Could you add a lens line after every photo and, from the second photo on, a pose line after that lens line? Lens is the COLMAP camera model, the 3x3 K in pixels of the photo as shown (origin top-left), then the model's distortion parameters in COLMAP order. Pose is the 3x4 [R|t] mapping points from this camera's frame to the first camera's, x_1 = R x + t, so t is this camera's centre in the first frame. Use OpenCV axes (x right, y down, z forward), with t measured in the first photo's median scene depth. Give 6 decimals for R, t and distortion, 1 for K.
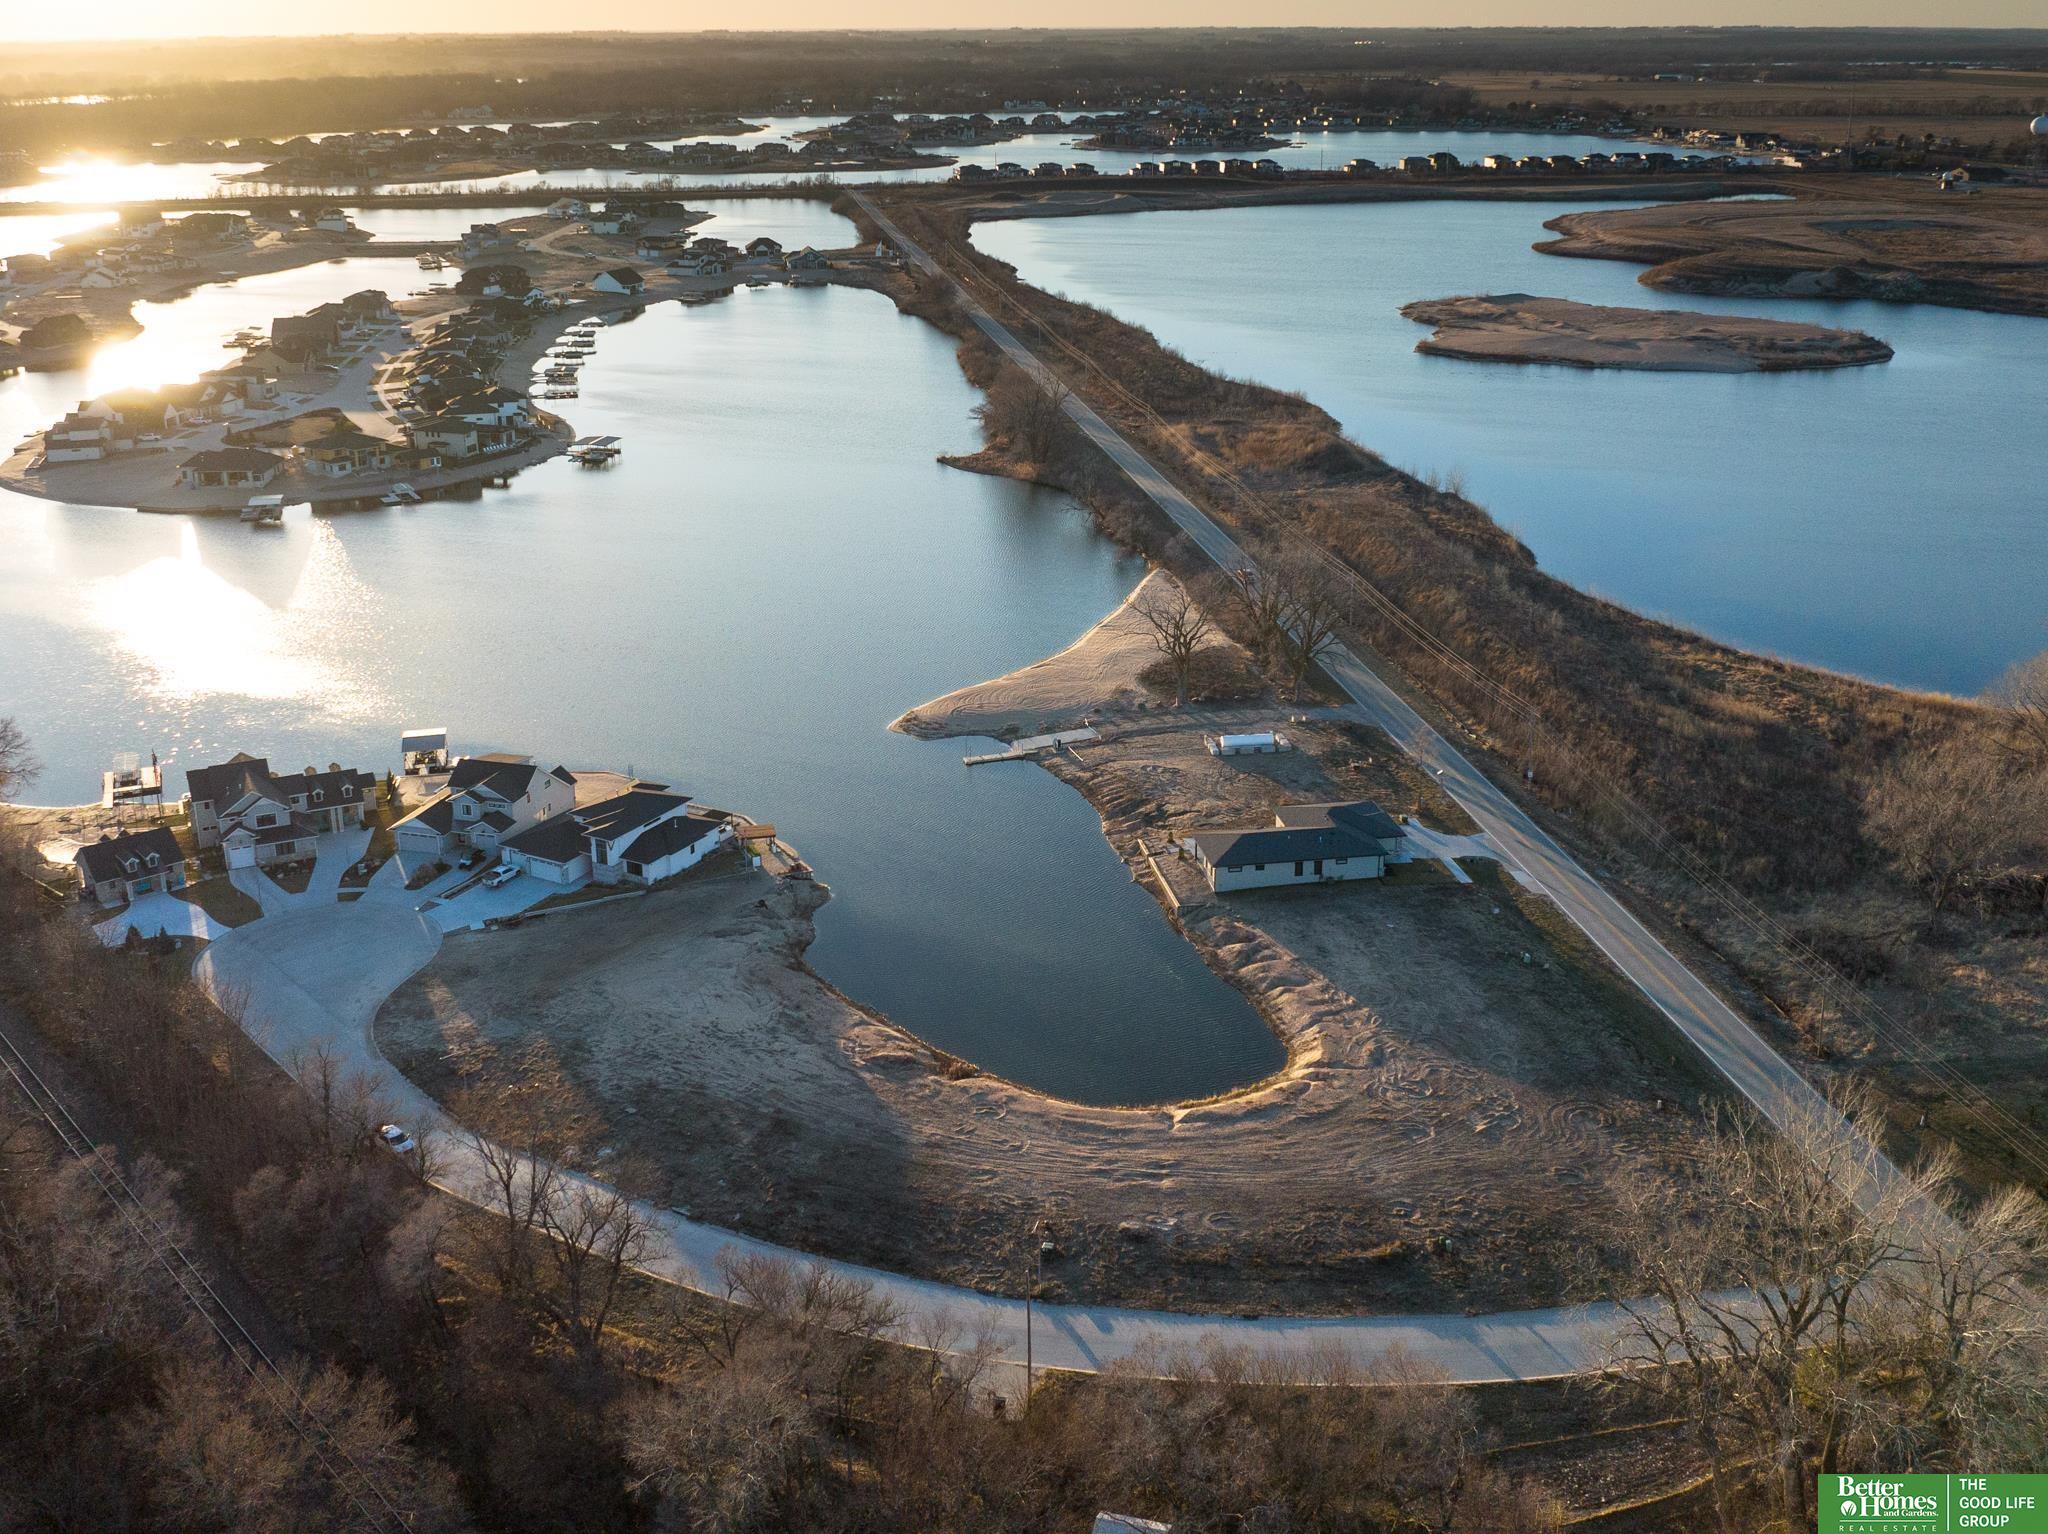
lens RADIAL K [[2027.3, 0, 1030.2], [0, 2027.3, 653.5], [0, 0, 1]] dist [-0.032358, 0.000000]
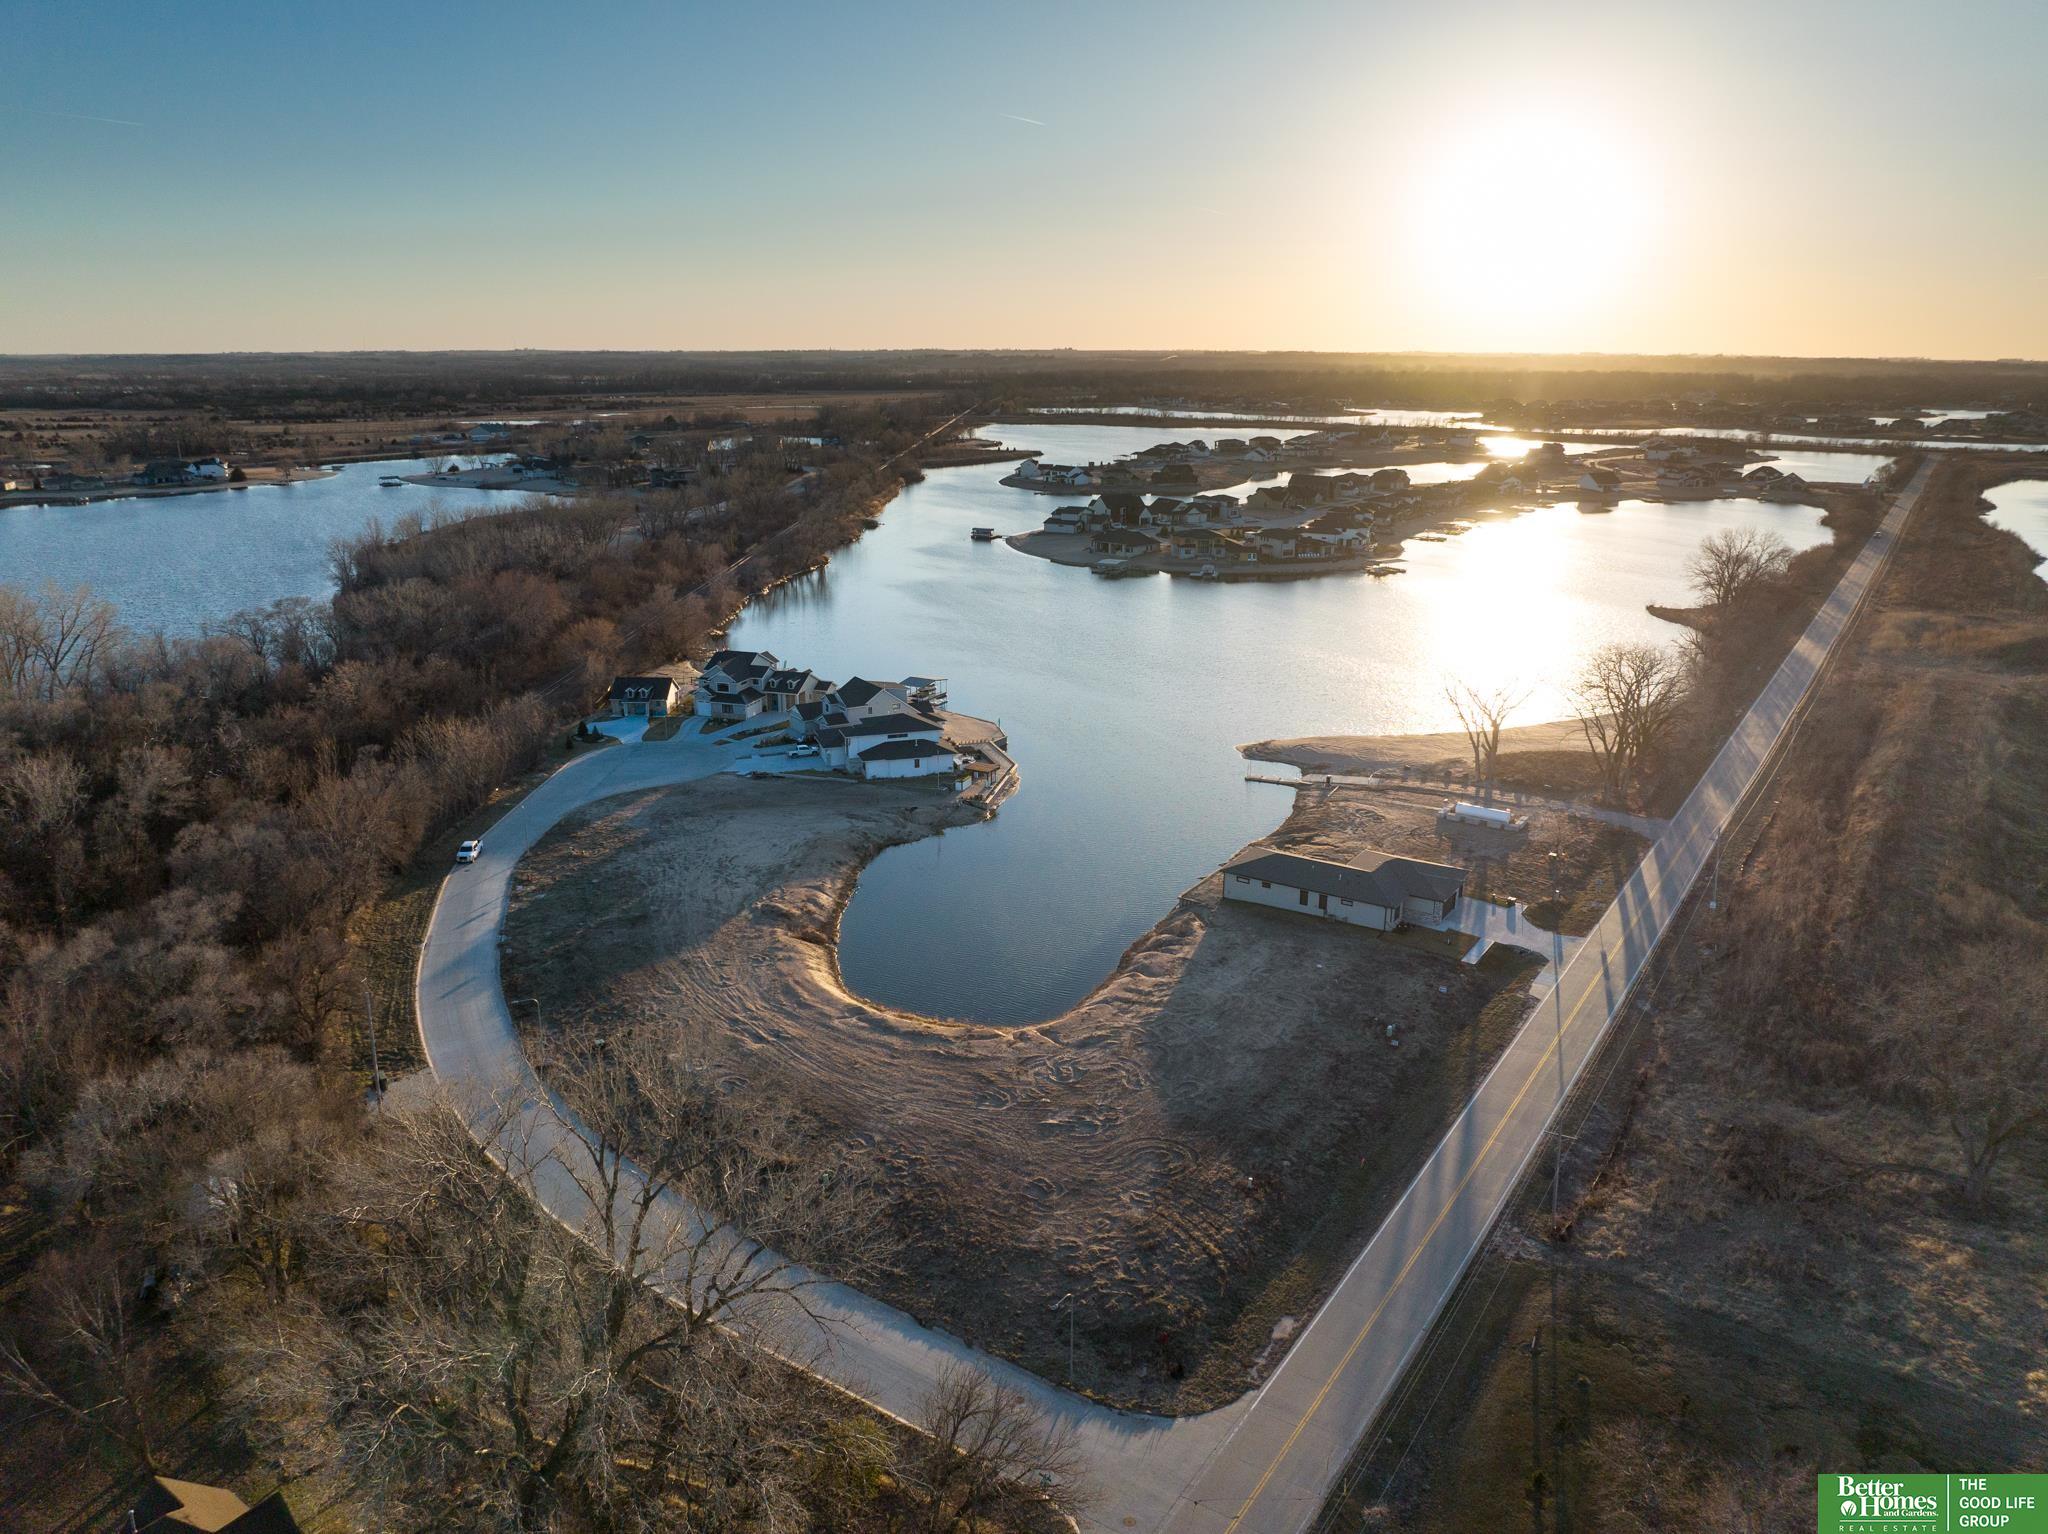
lens RADIAL K [[1448.7, 0, 1021.5], [0, 1448.7, 738.7], [0, 0, 1]] dist [-0.035645, 0.003447]
pose [[0.728870, 0.186475, -0.658769, 0.466948], [-0.212291, 0.976326, 0.041483, 0.029793], [0.650908, 0.109615, 0.751201, 0.361595]]
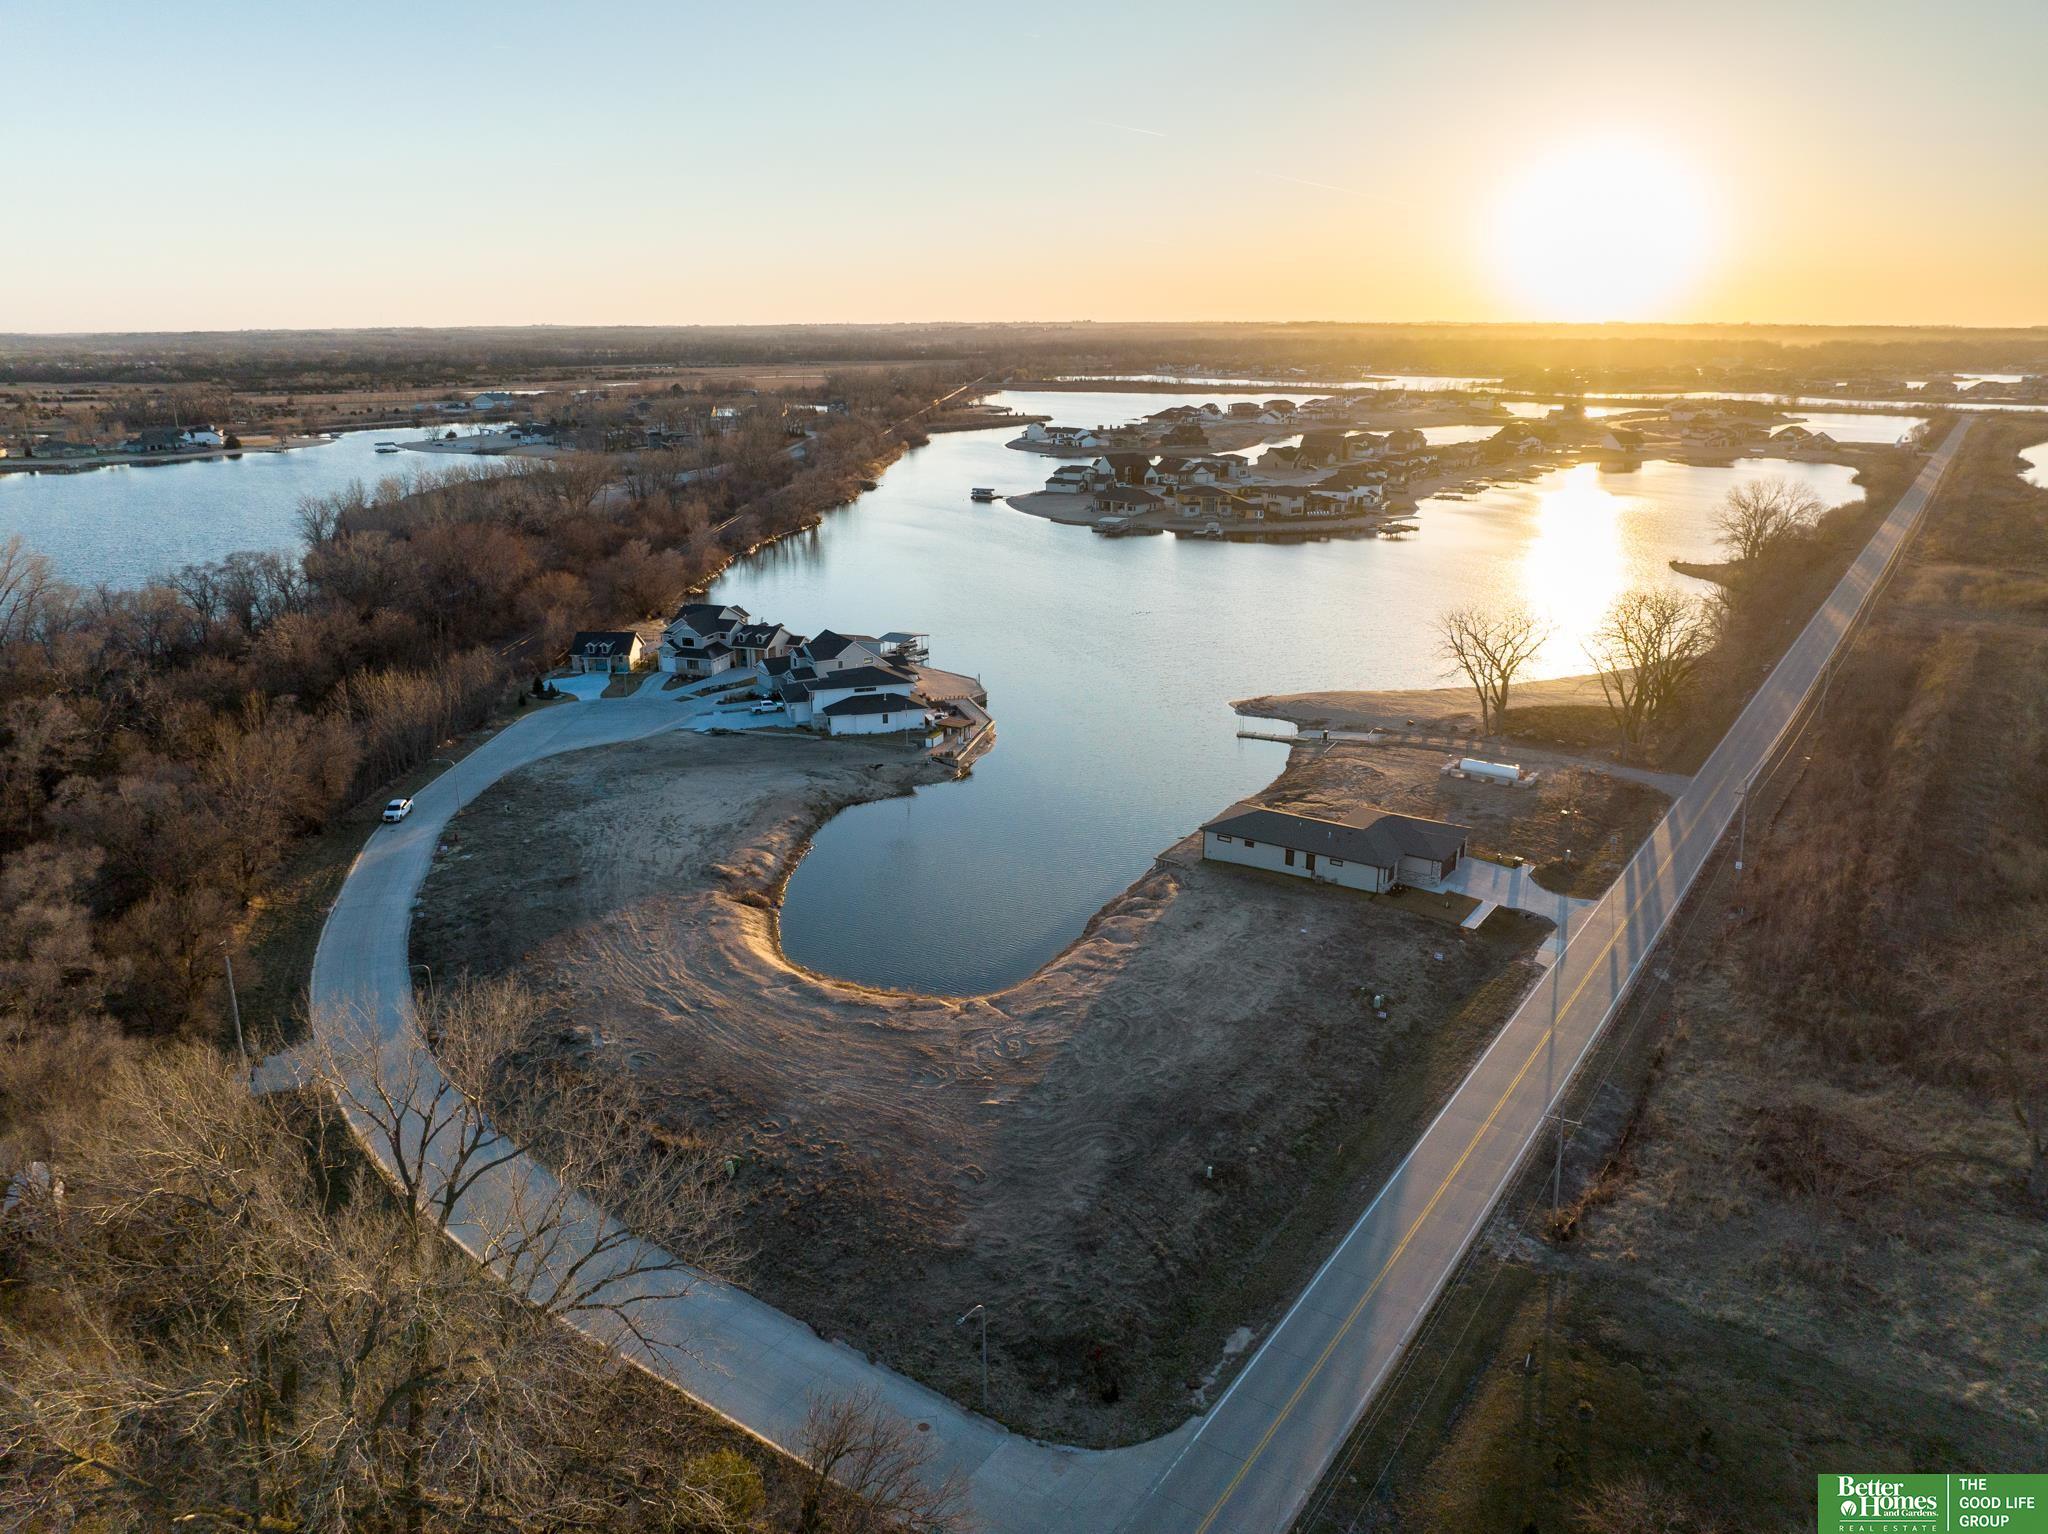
lens RADIAL K [[1448.7, 0, 1021.1], [0, 1448.7, 742.4], [0, 0, 1]] dist [-0.035645, 0.003447]
pose [[0.719840, 0.197757, -0.665374, 0.451256], [-0.209563, 0.975745, 0.063286, 0.039294], [0.661751, 0.093882, 0.743823, 0.422317]]
